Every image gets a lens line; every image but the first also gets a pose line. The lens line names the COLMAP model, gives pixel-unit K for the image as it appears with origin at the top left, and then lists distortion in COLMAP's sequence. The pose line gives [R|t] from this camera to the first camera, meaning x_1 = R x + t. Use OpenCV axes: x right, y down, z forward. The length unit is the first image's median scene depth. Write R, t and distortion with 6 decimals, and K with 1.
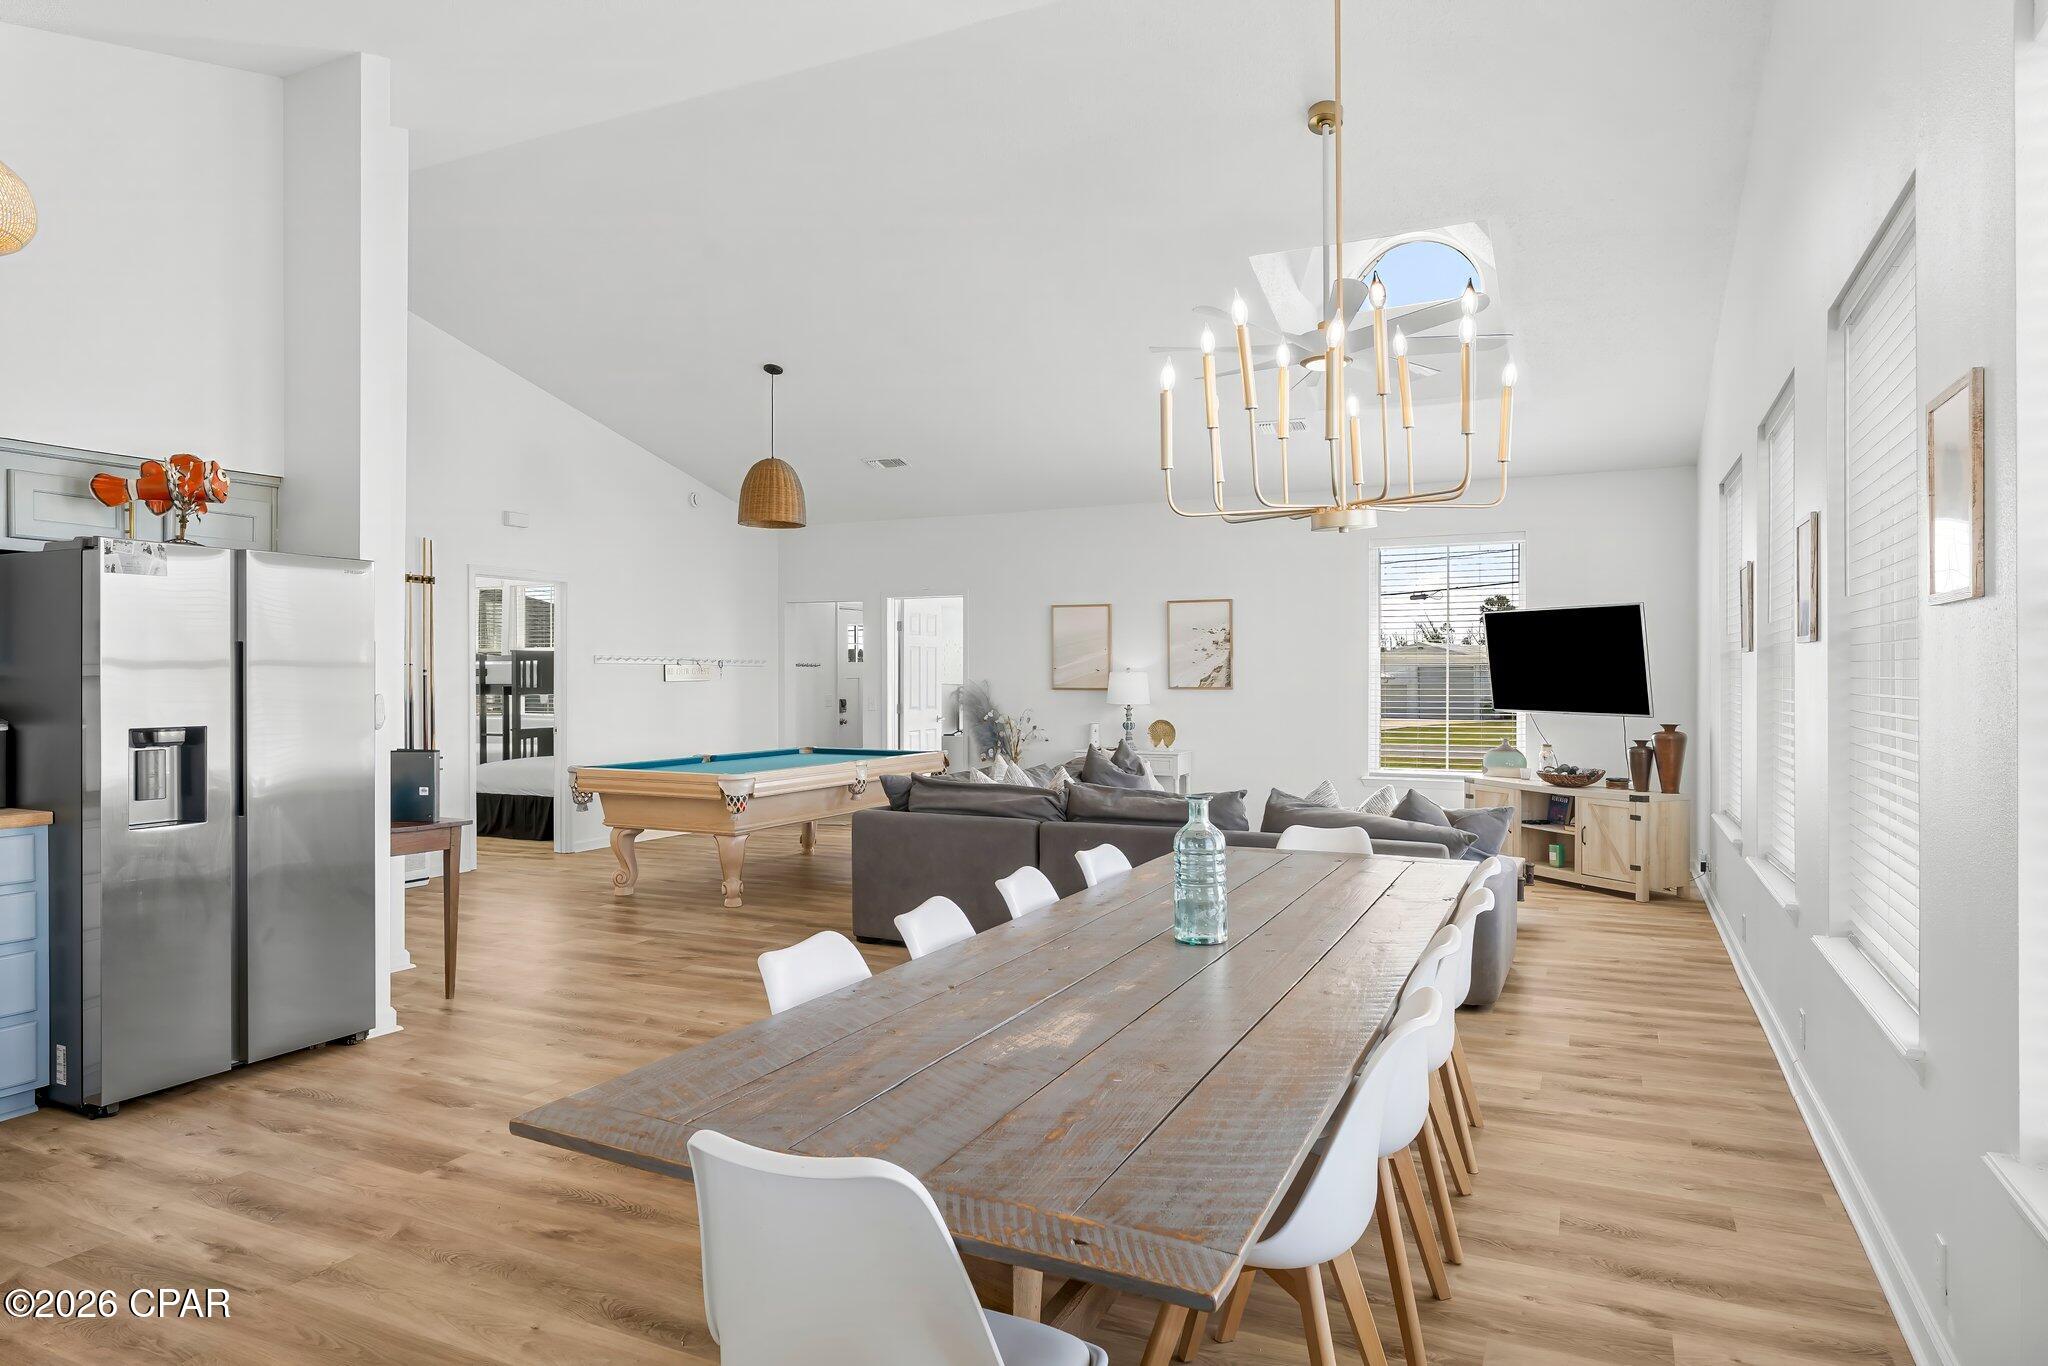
lens RADIAL K [[1219.2, 0, 1029.1], [0, 1219.2, 683.6], [0, 0, 1]] dist [-0.003254, -0.000567]
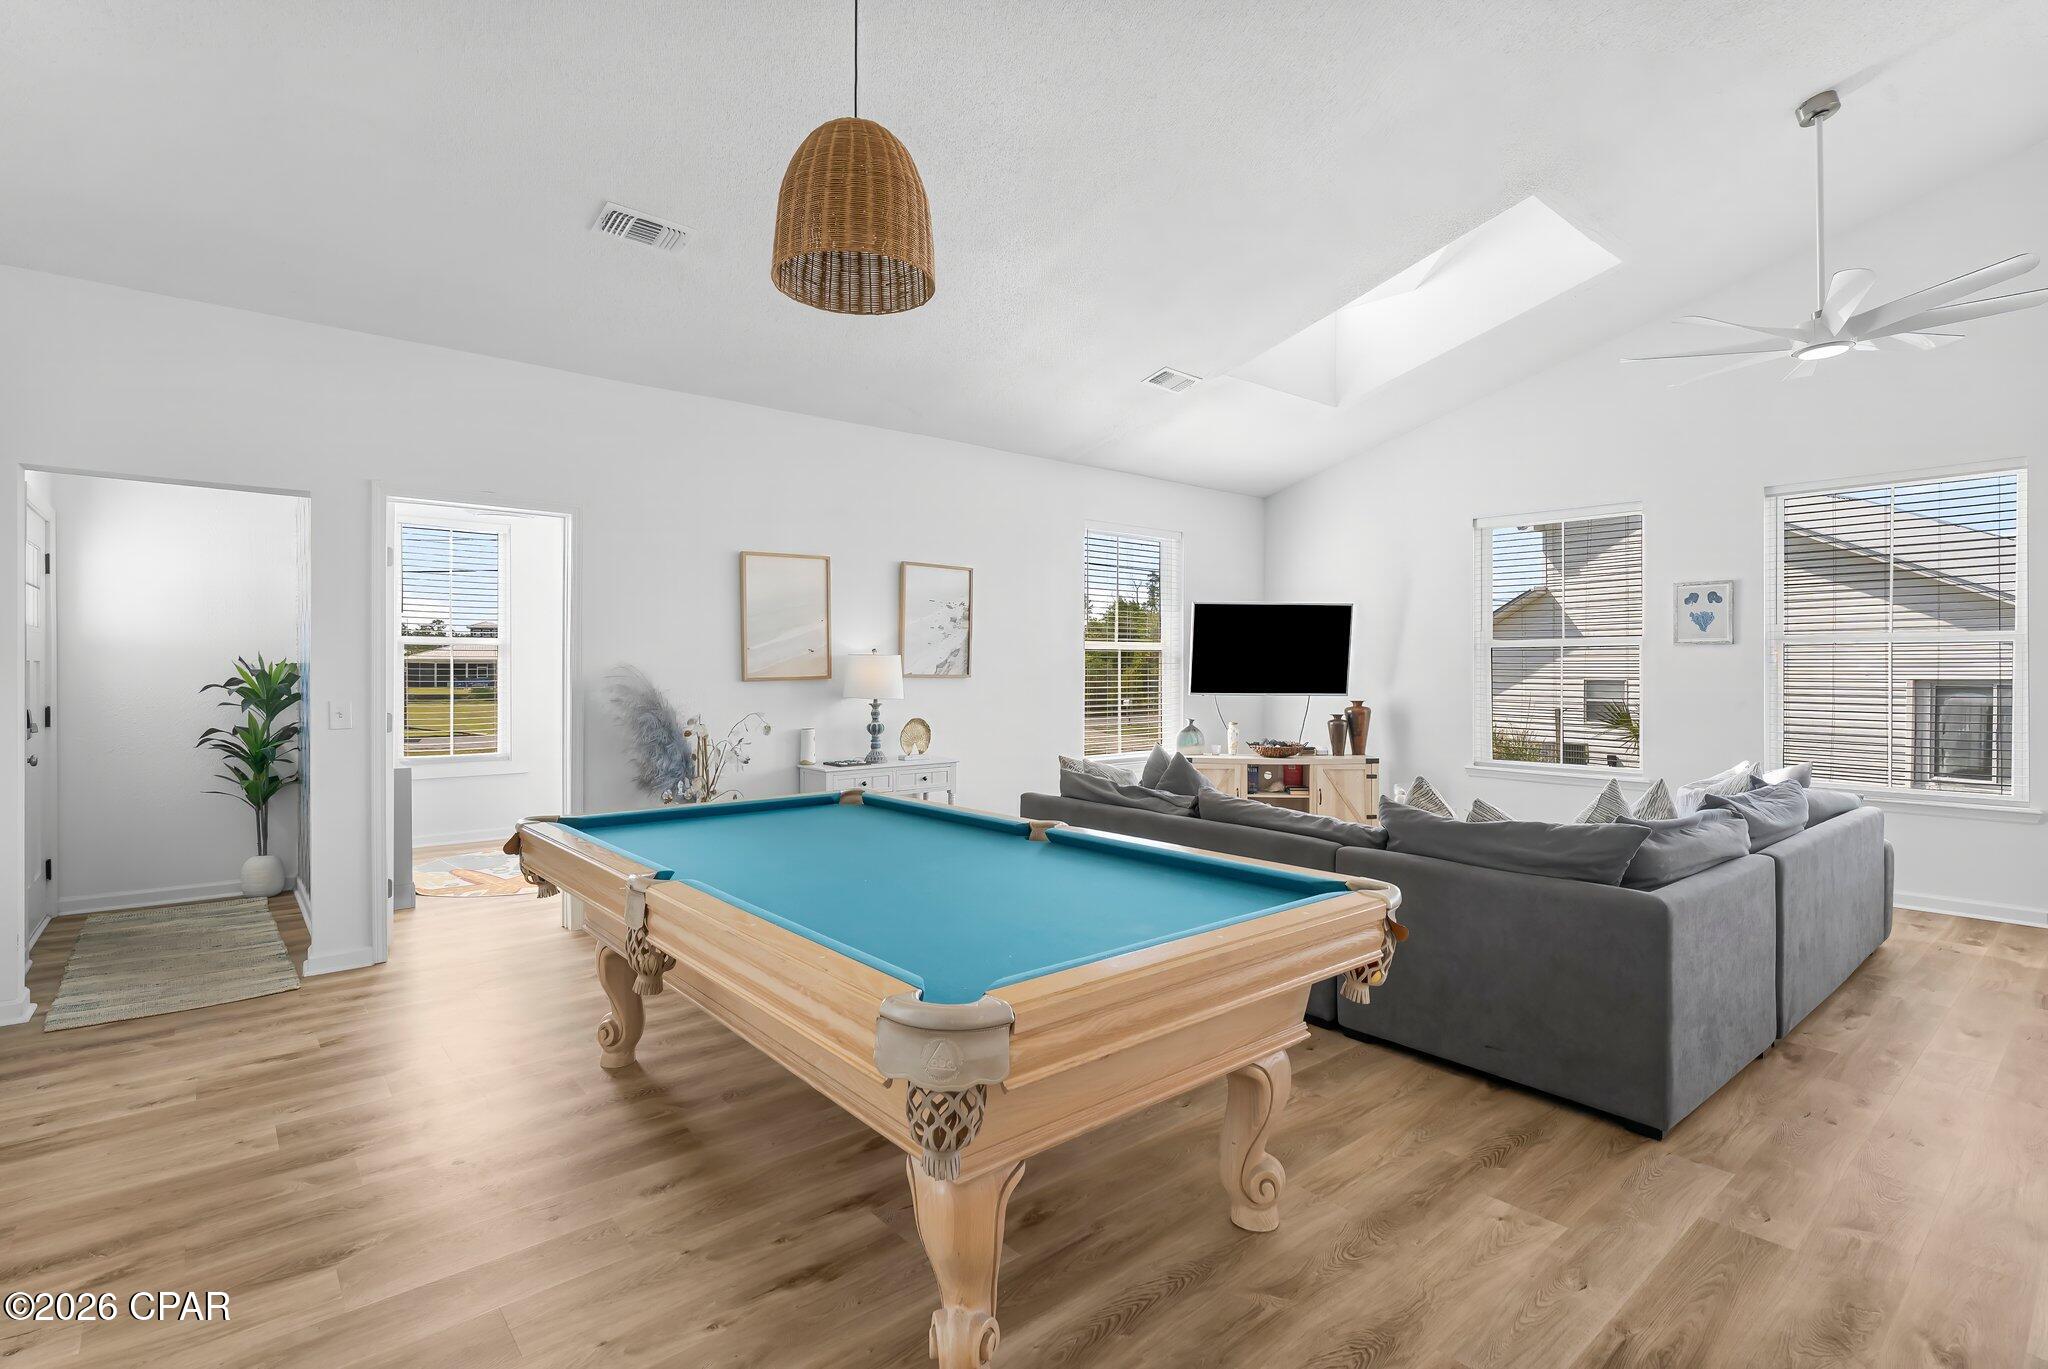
lens RADIAL K [[964.2, 0, 1020.3], [0, 964.2, 667.8], [0, 0, 1]] dist [-0.017113, 0.000105]
pose [[0.421317, 0.002999, 0.906908, -0.734999], [0.003908, 0.999979, -0.005122, 0.003349], [-0.906905, 0.005702, 0.421297, 1.248813]]
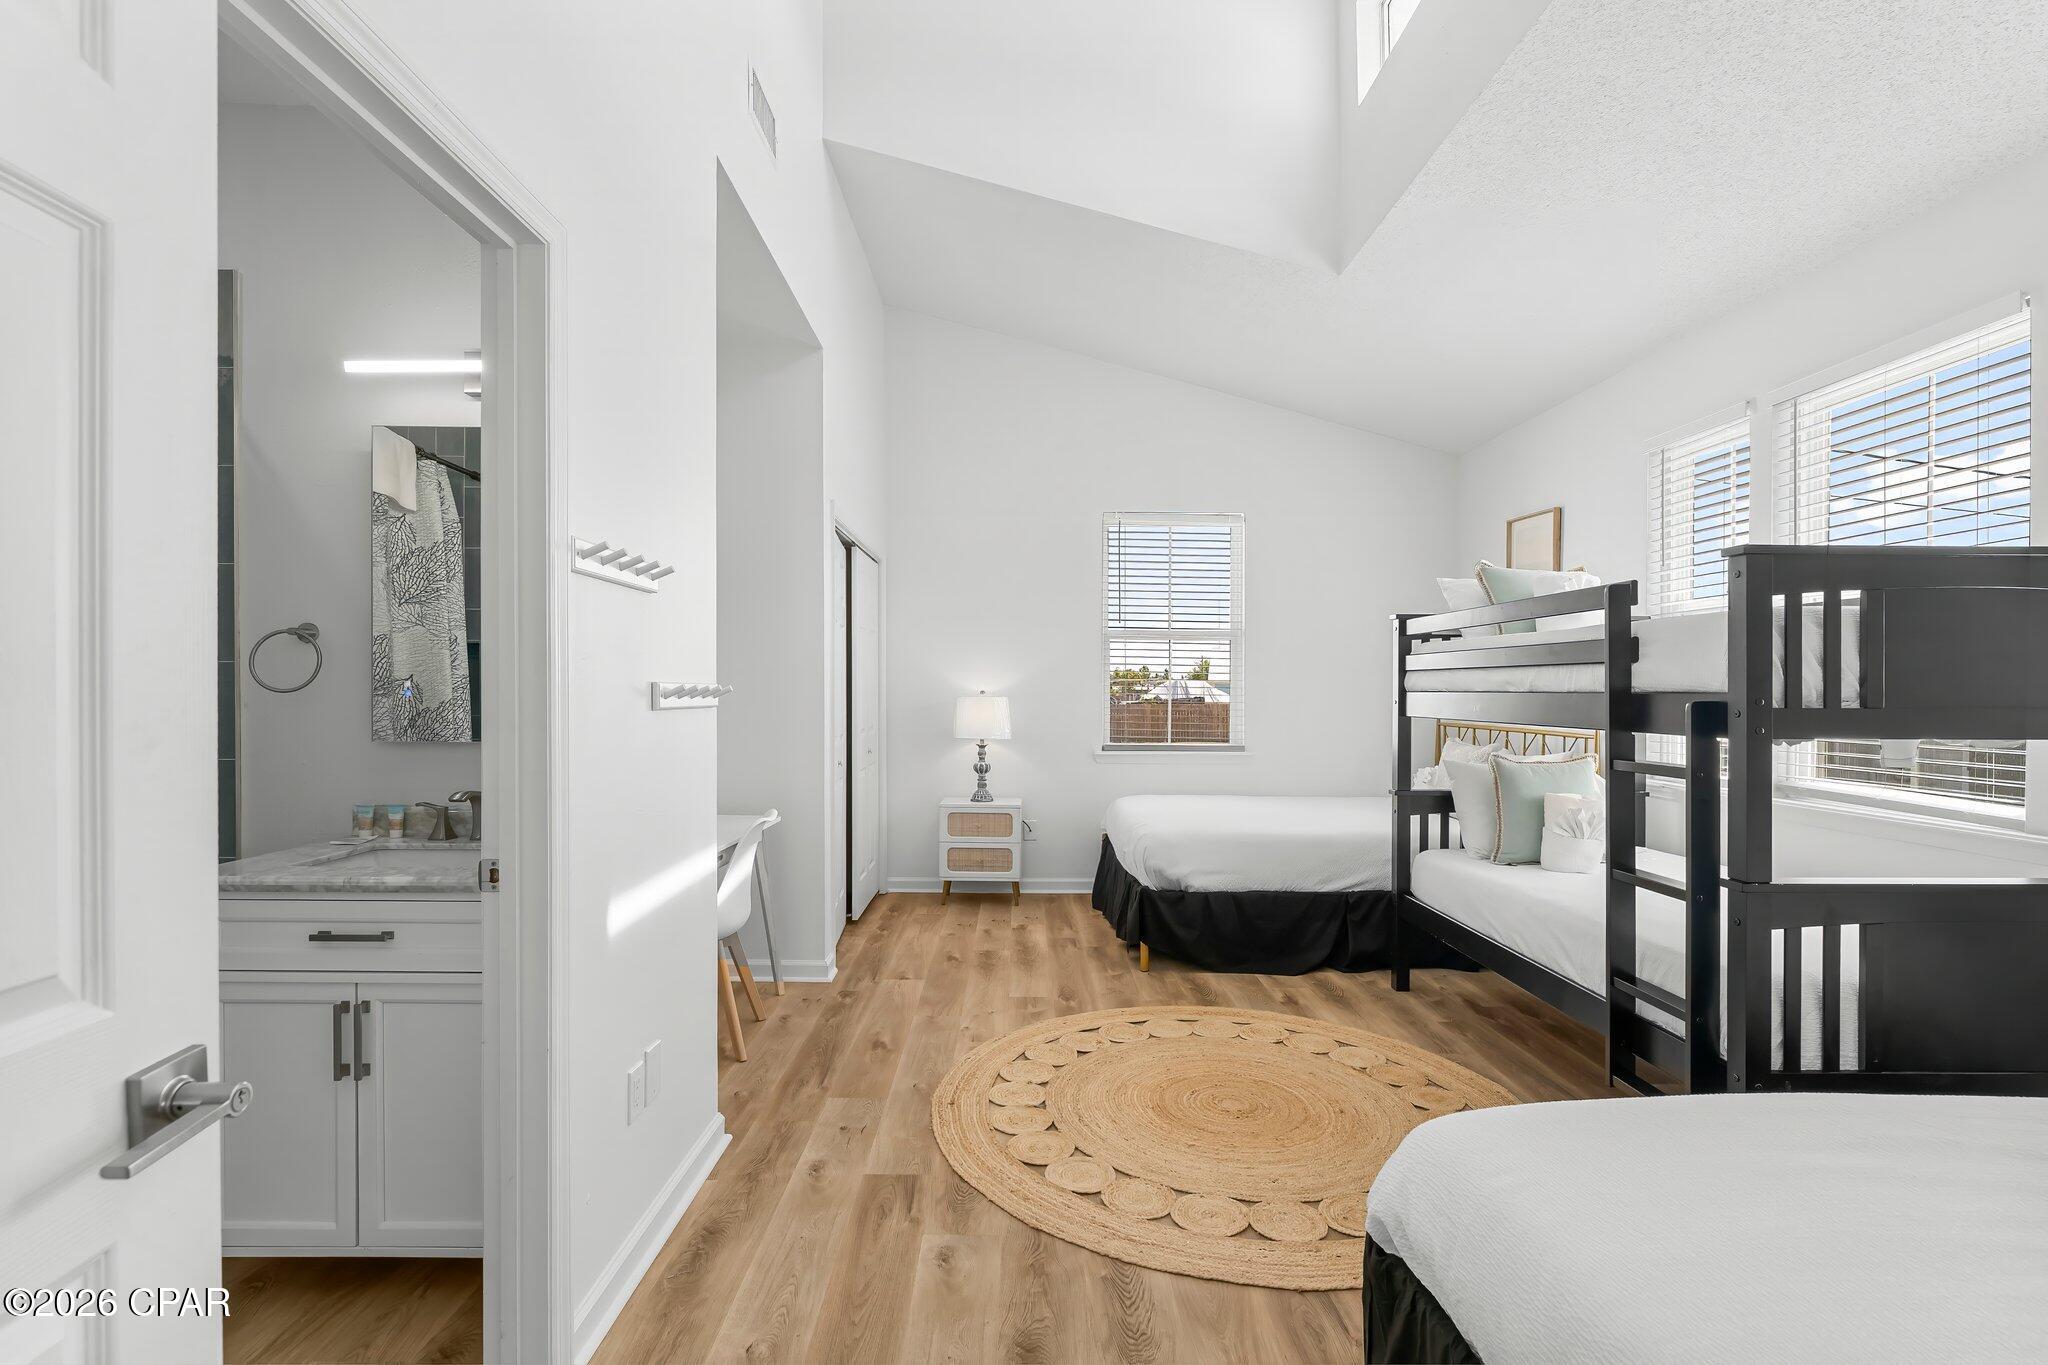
lens RADIAL K [[964.2, 0, 1022.9], [0, 964.2, 695.9], [0, 0, 1]] dist [-0.017113, 0.000105]
pose [[0.430832, 0.006402, -0.902409, -0.674699], [-0.004100, 0.999978, 0.005137, 0.001611], [0.902423, 0.001487, 0.430849, 1.699236]]
